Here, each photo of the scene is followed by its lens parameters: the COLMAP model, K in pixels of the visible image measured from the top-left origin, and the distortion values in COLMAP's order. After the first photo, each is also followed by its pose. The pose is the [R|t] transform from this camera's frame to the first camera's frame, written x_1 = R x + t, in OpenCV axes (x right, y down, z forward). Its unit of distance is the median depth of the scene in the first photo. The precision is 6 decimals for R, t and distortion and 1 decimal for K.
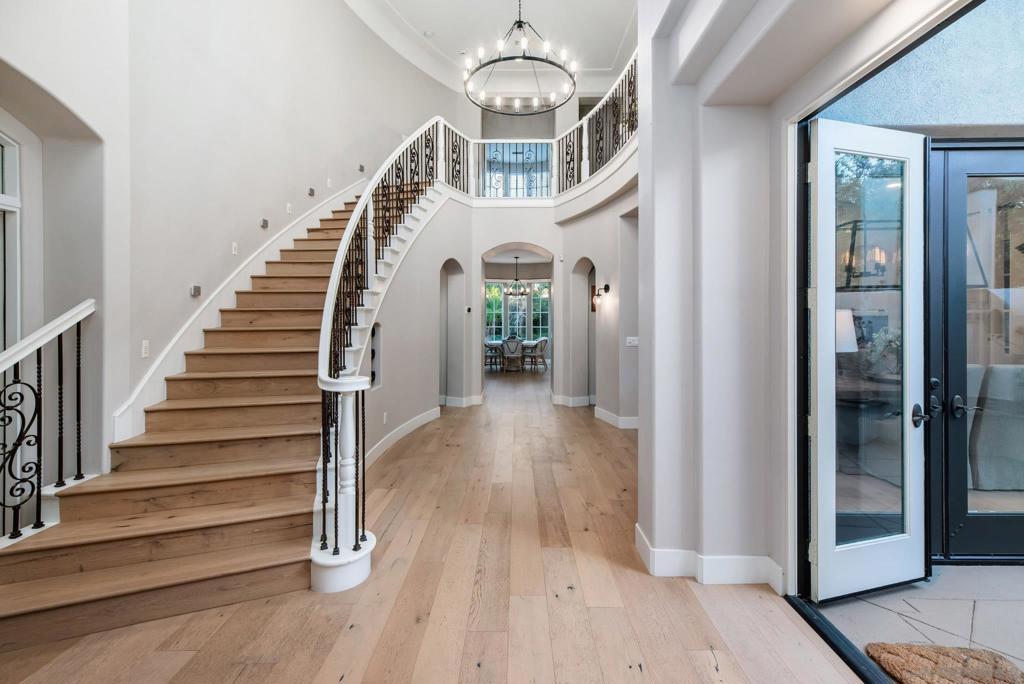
lens RADIAL K [[467.0, 0, 512.1], [0, 467.0, 334.4], [0, 0, 1]] dist [0.013058, -0.000788]
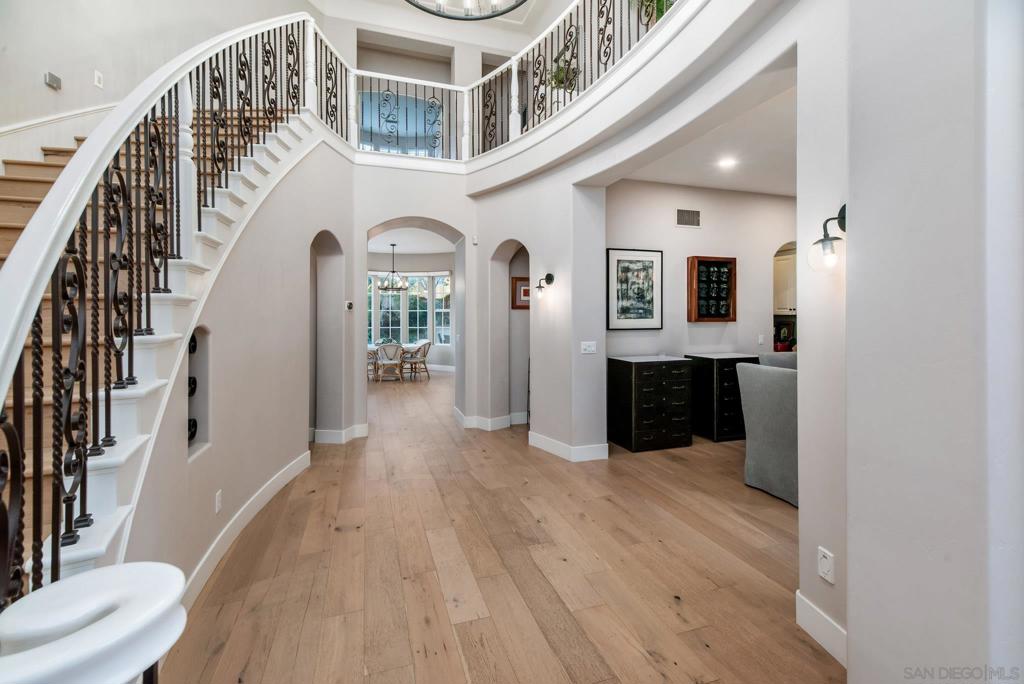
lens RADIAL K [[467.0, 0, 522.2], [0, 467.0, 327.4], [0, 0, 1]] dist [0.013058, -0.000788]
pose [[0.947509, -0.006229, 0.319668, -0.085919], [0.010270, 0.999887, -0.010958, -0.010625], [-0.319564, 0.013665, 0.947466, 0.284638]]
